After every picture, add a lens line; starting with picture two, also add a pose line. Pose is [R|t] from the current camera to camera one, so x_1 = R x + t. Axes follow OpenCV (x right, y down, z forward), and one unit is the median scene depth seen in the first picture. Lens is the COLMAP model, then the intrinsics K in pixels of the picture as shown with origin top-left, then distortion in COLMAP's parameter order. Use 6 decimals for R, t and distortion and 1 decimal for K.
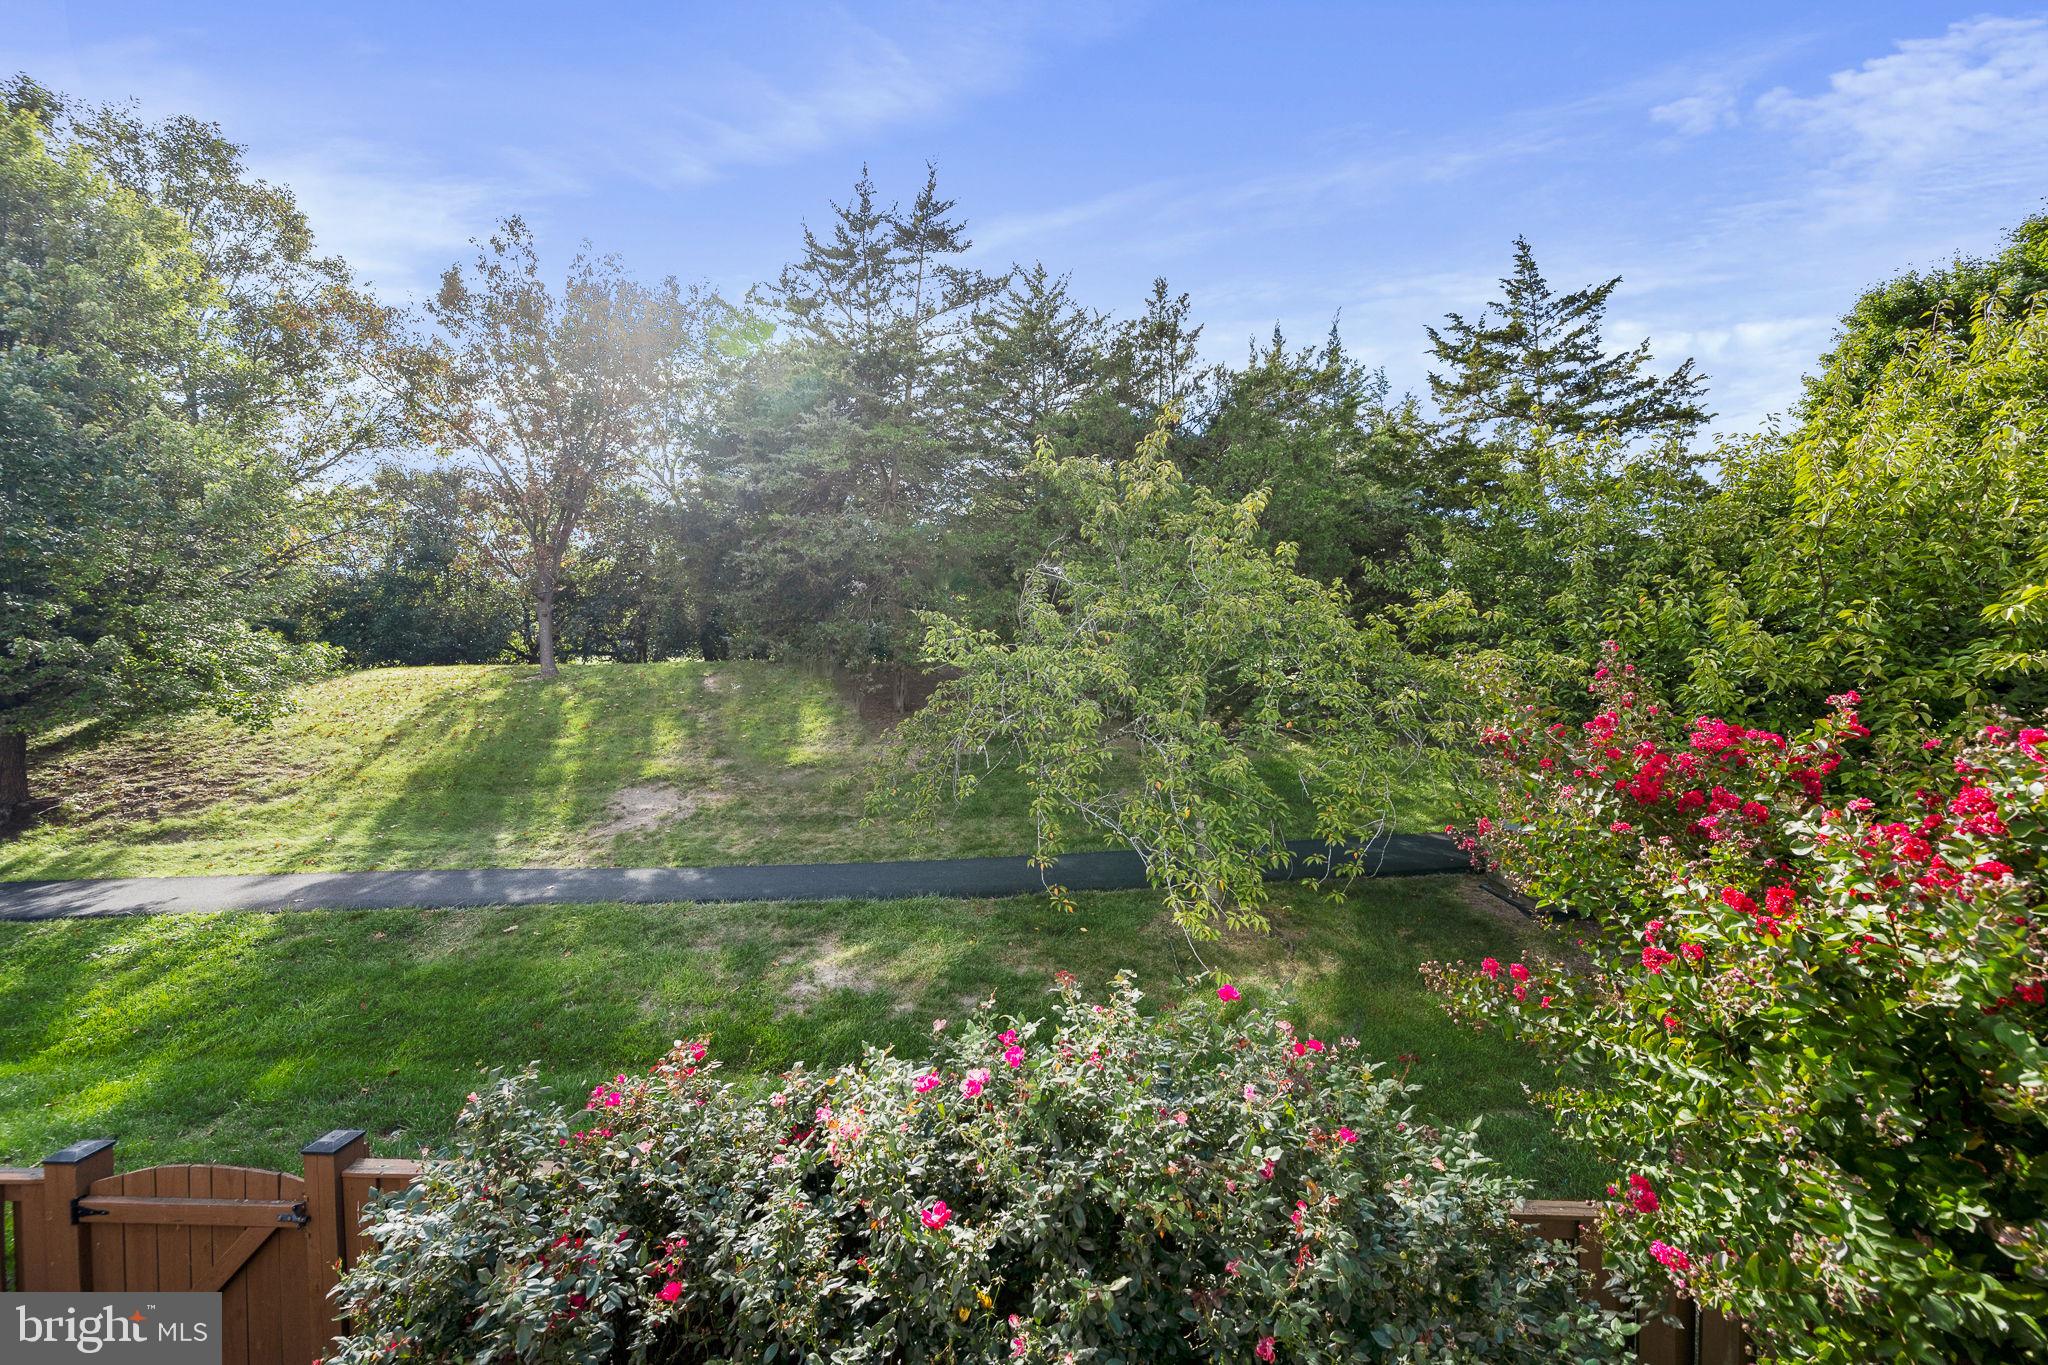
lens RADIAL K [[824.8, 0, 1041.6], [0, 824.8, 682.4], [0, 0, 1]] dist [-0.000719, 0.000560]
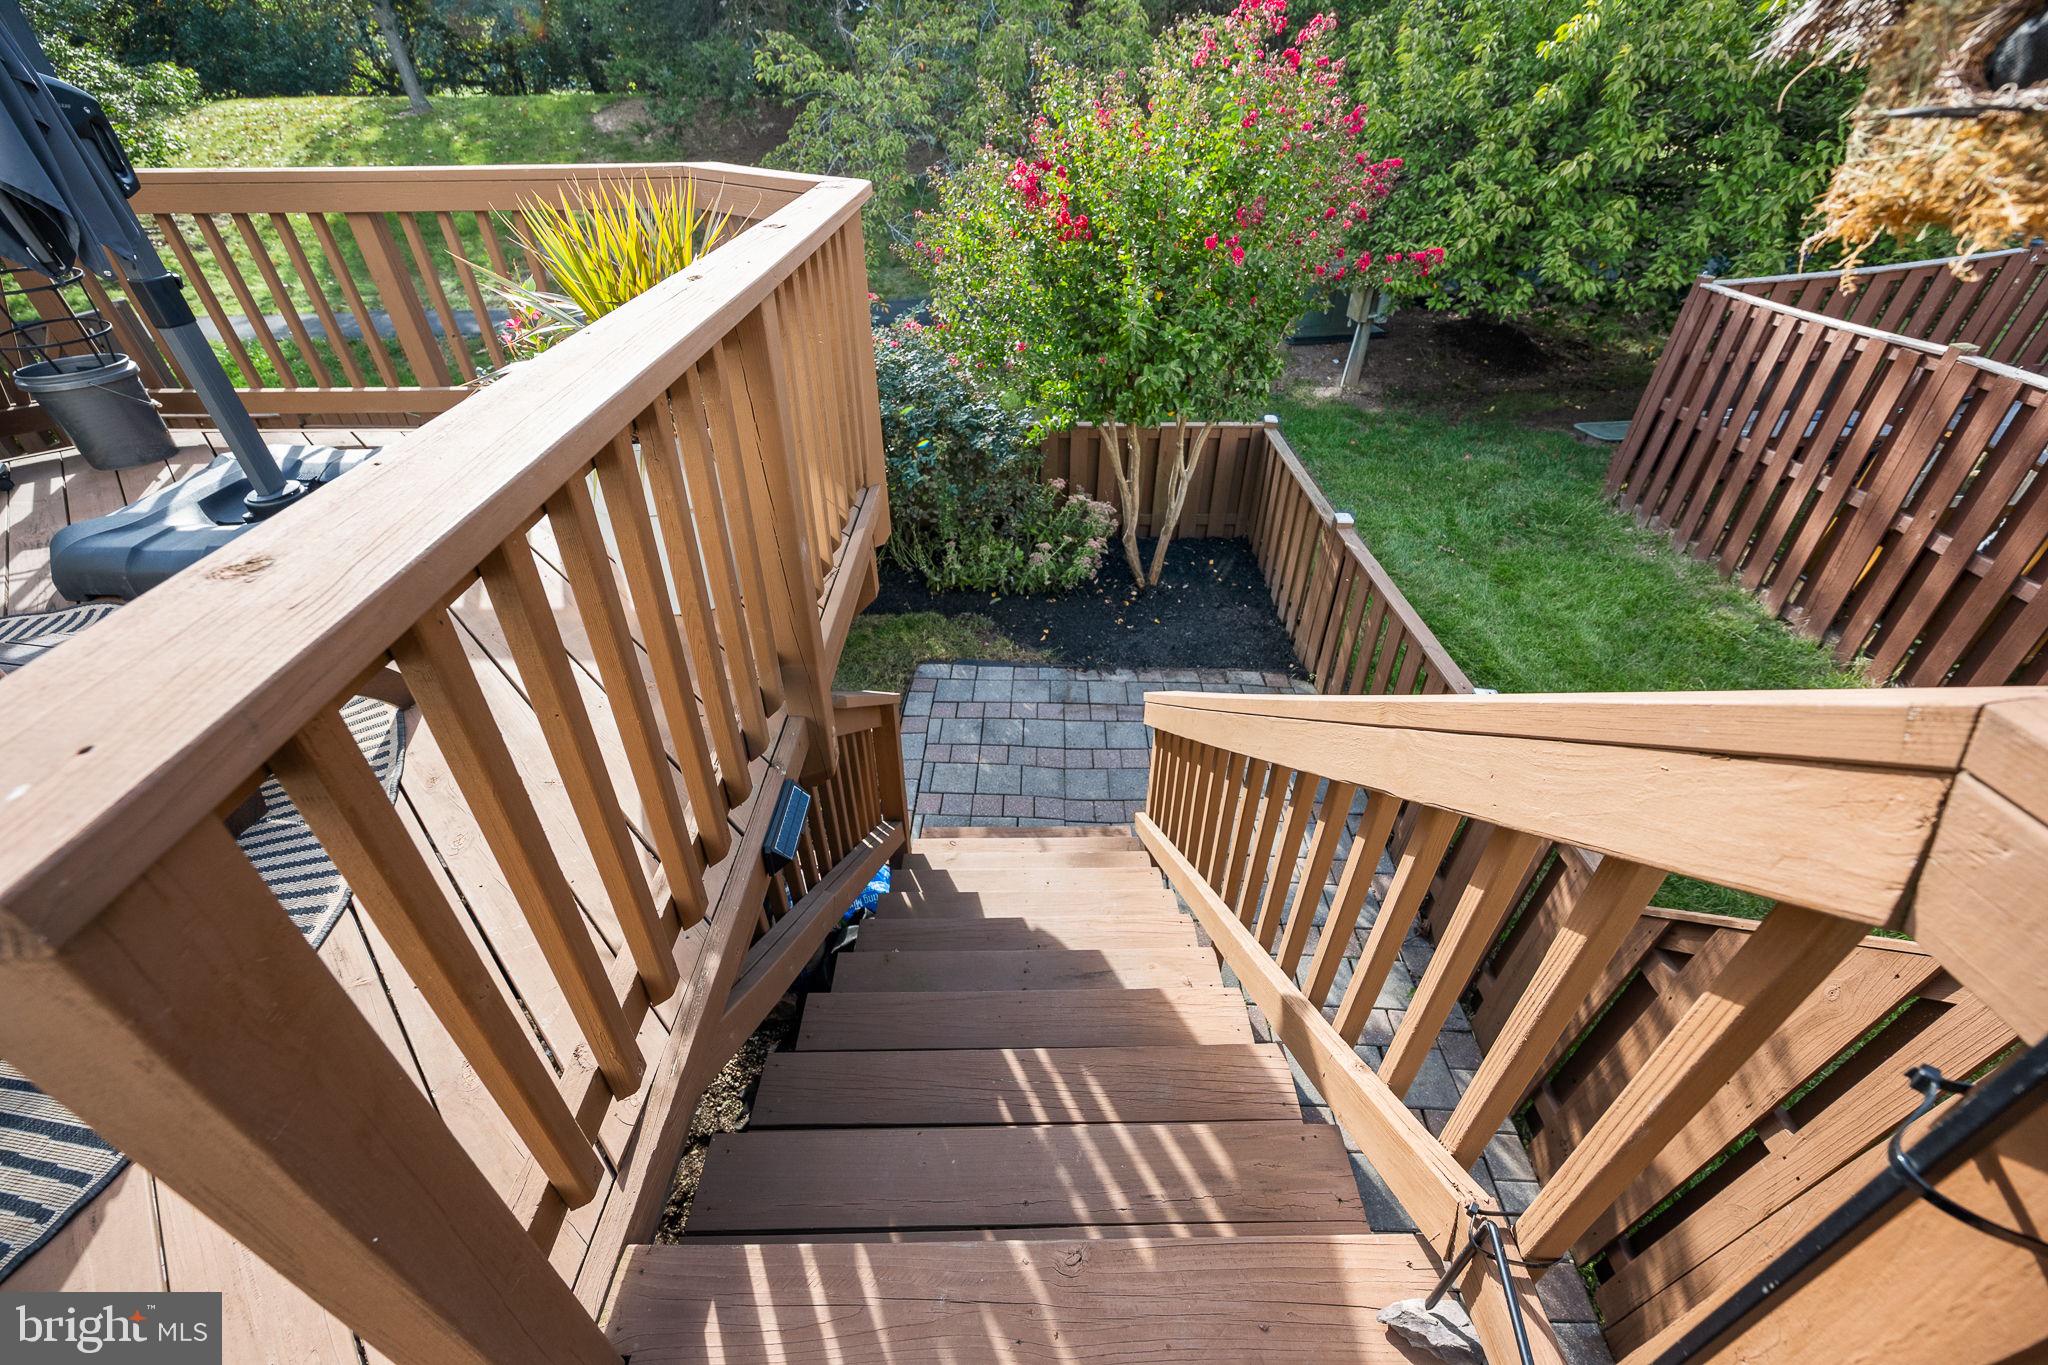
lens RADIAL K [[824.8, 0, 1010.4], [0, 824.8, 671.0], [0, 0, 1]] dist [-0.000719, 0.000560]
pose [[0.999966, 0.006442, 0.005069, 0.068720], [-0.008166, 0.836696, 0.547606, 0.006769], [-0.000714, -0.547629, 0.836721, -0.134828]]
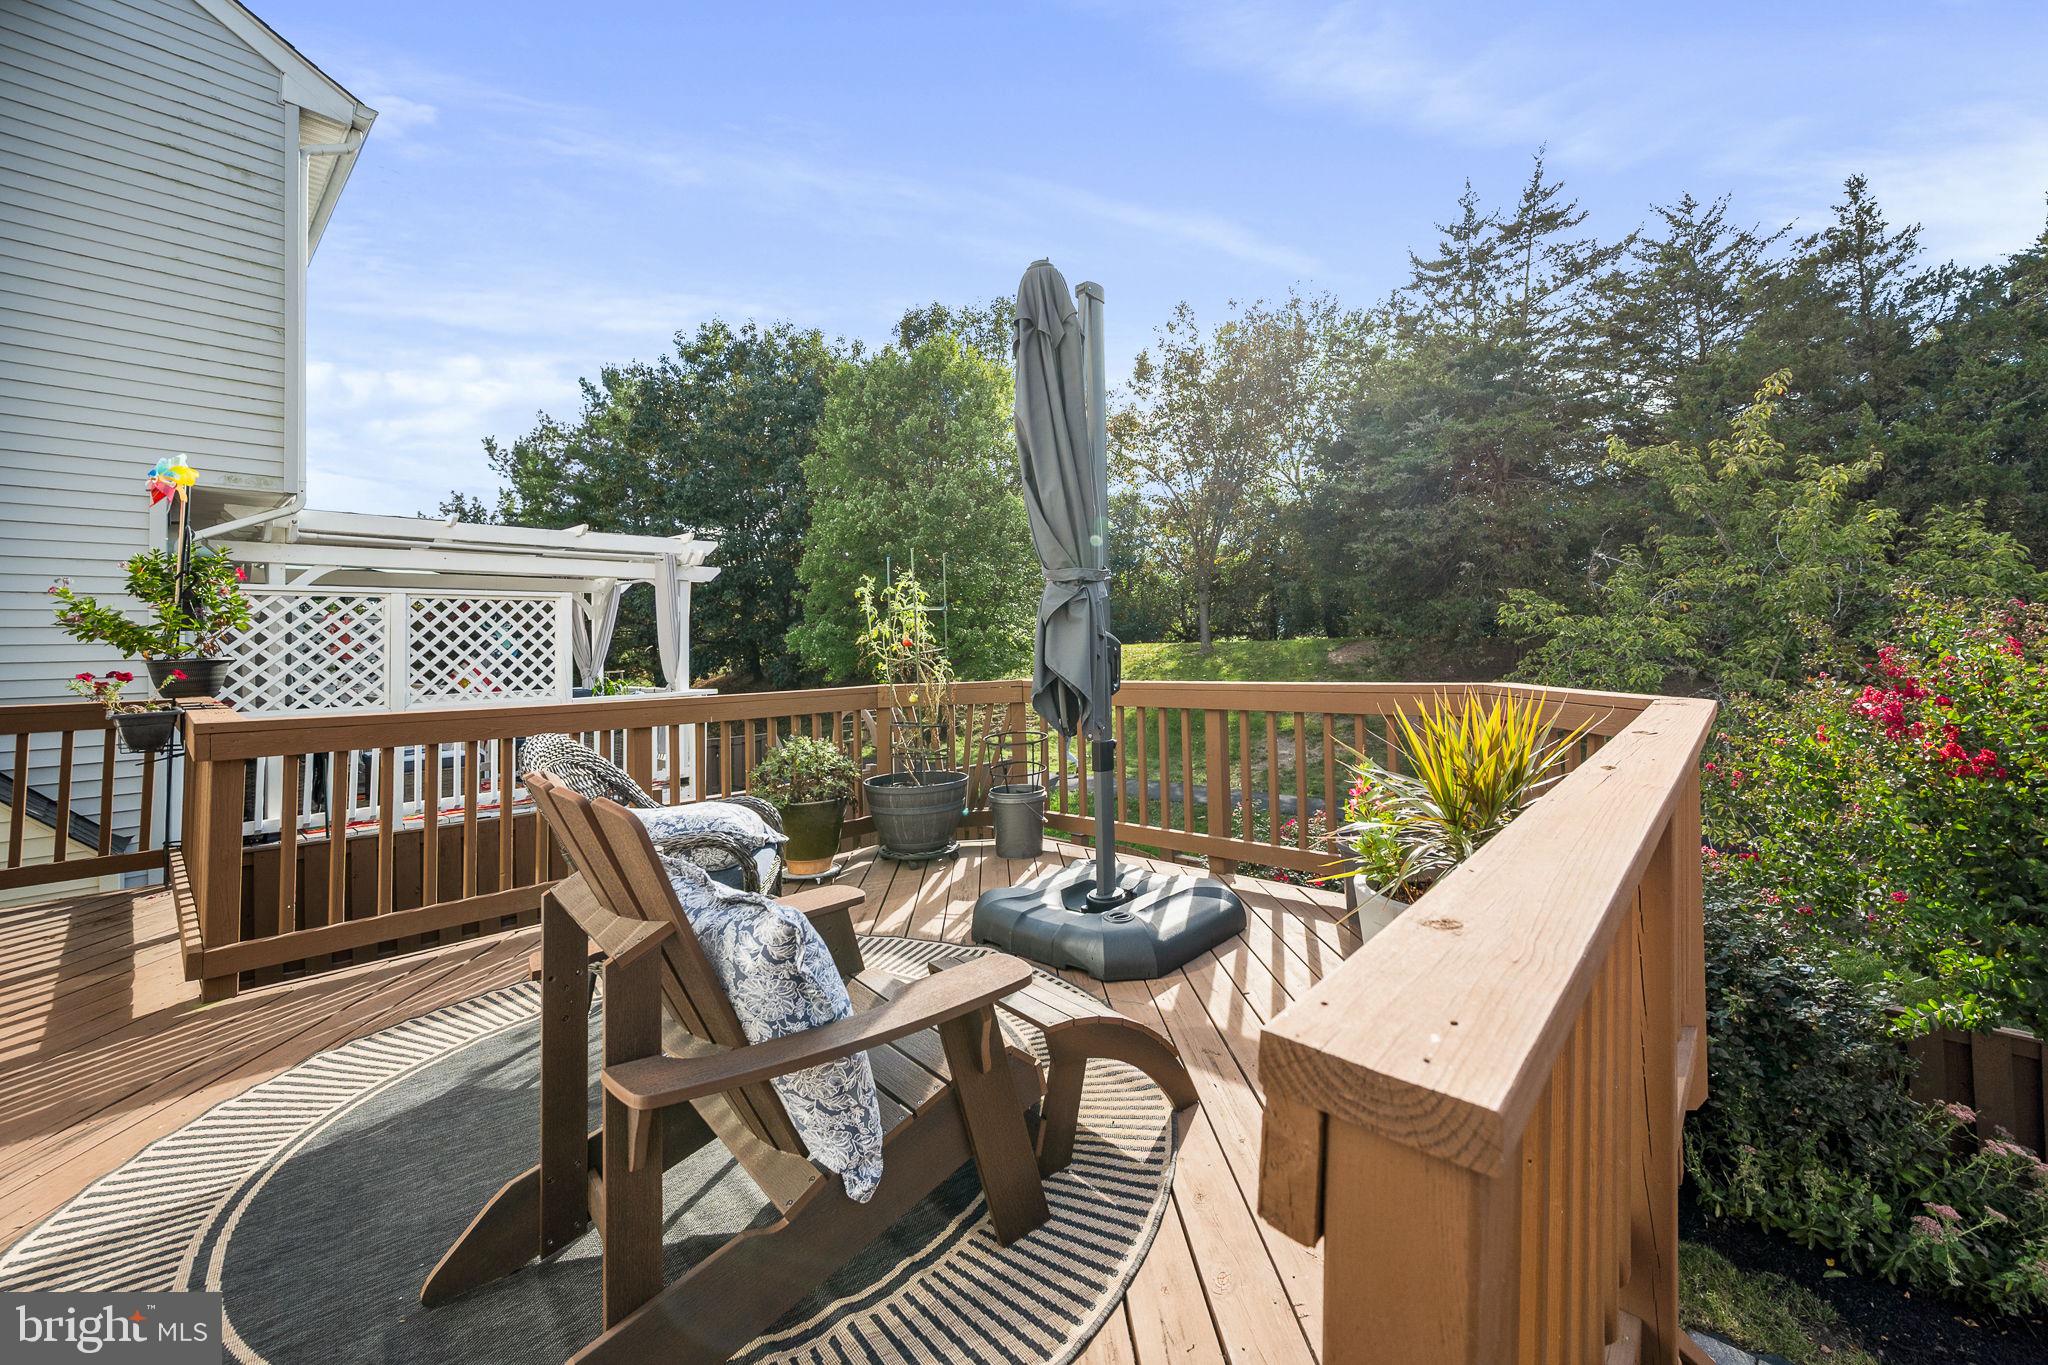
lens RADIAL K [[824.8, 0, 1031.9], [0, 824.8, 615.1], [0, 0, 1]] dist [-0.000719, 0.000560]
pose [[0.743938, -0.030015, -0.667574, 0.058176], [-0.007282, 0.998567, -0.053012, 0.007586], [0.668209, 0.044299, 0.742654, -0.144977]]
